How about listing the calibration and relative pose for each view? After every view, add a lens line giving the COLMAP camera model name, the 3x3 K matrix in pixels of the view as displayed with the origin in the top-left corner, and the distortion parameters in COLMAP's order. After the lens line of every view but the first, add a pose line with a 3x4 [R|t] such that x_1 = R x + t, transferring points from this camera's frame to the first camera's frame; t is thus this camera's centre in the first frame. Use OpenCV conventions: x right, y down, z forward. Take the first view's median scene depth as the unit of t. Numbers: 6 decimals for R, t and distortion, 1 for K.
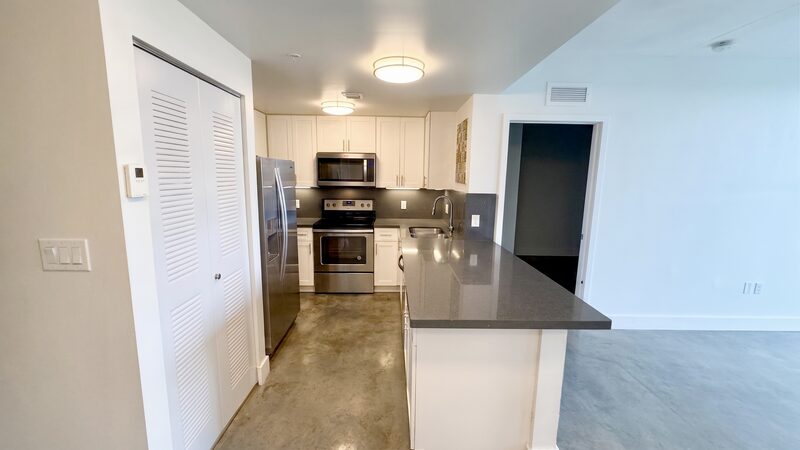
lens RADIAL K [[318.3, 0, 401.8], [0, 318.3, 223.8], [0, 0, 1]] dist [-0.001206, 0.000353]
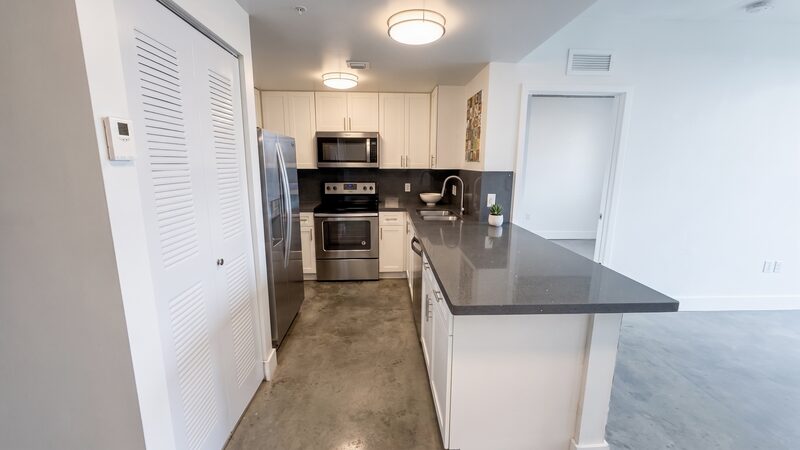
lens RADIAL K [[318.3, 0, 401.0], [0, 318.3, 222.2], [0, 0, 1]] dist [-0.001206, 0.000353]
pose [[0.999596, -0.015543, 0.023801, -0.057457], [0.014788, 0.999392, 0.031580, 0.020989], [-0.024278, -0.031216, 0.999218, 0.067672]]
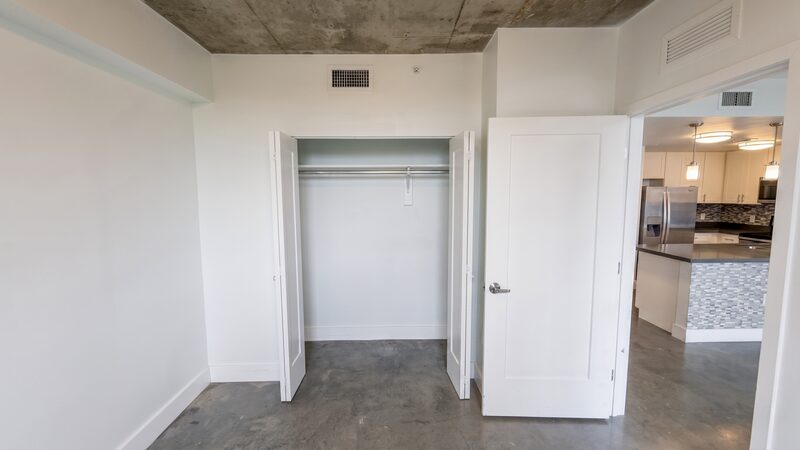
lens RADIAL K [[318.3, 0, 395.2], [0, 318.3, 224.3], [0, 0, 1]] dist [-0.001206, 0.000353]
pose [[-0.017989, 0.083187, -0.996372, 1.296010], [-0.149228, 0.985147, 0.084945, 0.083126], [0.988639, 0.150214, -0.005308, -0.466537]]
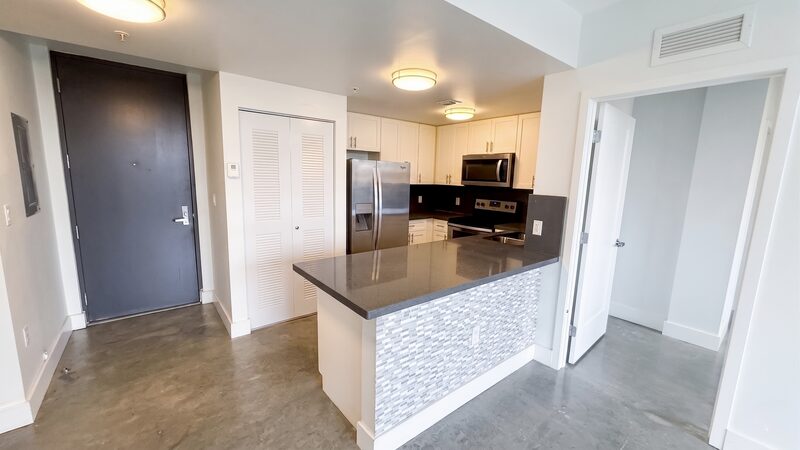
lens RADIAL K [[318.3, 0, 400.5], [0, 318.3, 221.4], [0, 0, 1]] dist [-0.001206, 0.000353]
pose [[0.605116, 0.115806, -0.787669, 0.661410], [-0.138525, 0.989588, 0.039072, -0.009576], [0.783993, 0.085469, 0.614858, 0.209969]]
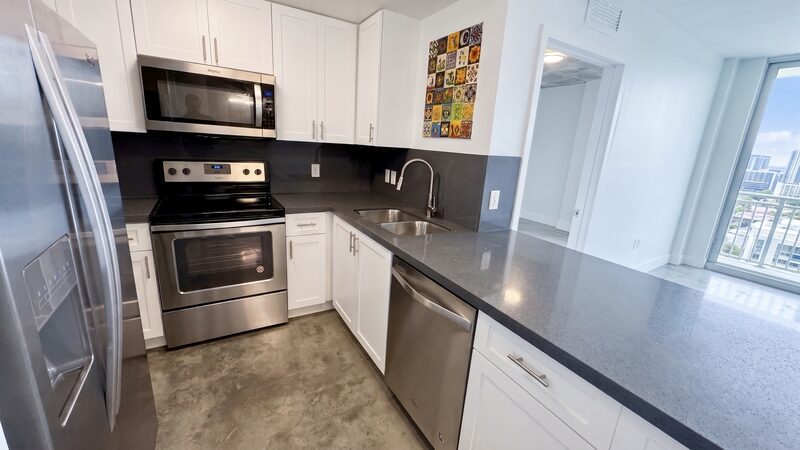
lens RADIAL K [[318.3, 0, 403.1], [0, 318.3, 224.2], [0, 0, 1]] dist [-0.001206, 0.000353]
pose [[0.875514, -0.082188, 0.476151, -0.226312], [0.023688, 0.991544, 0.127592, -0.045933], [-0.482611, -0.100429, 0.870058, 0.534779]]
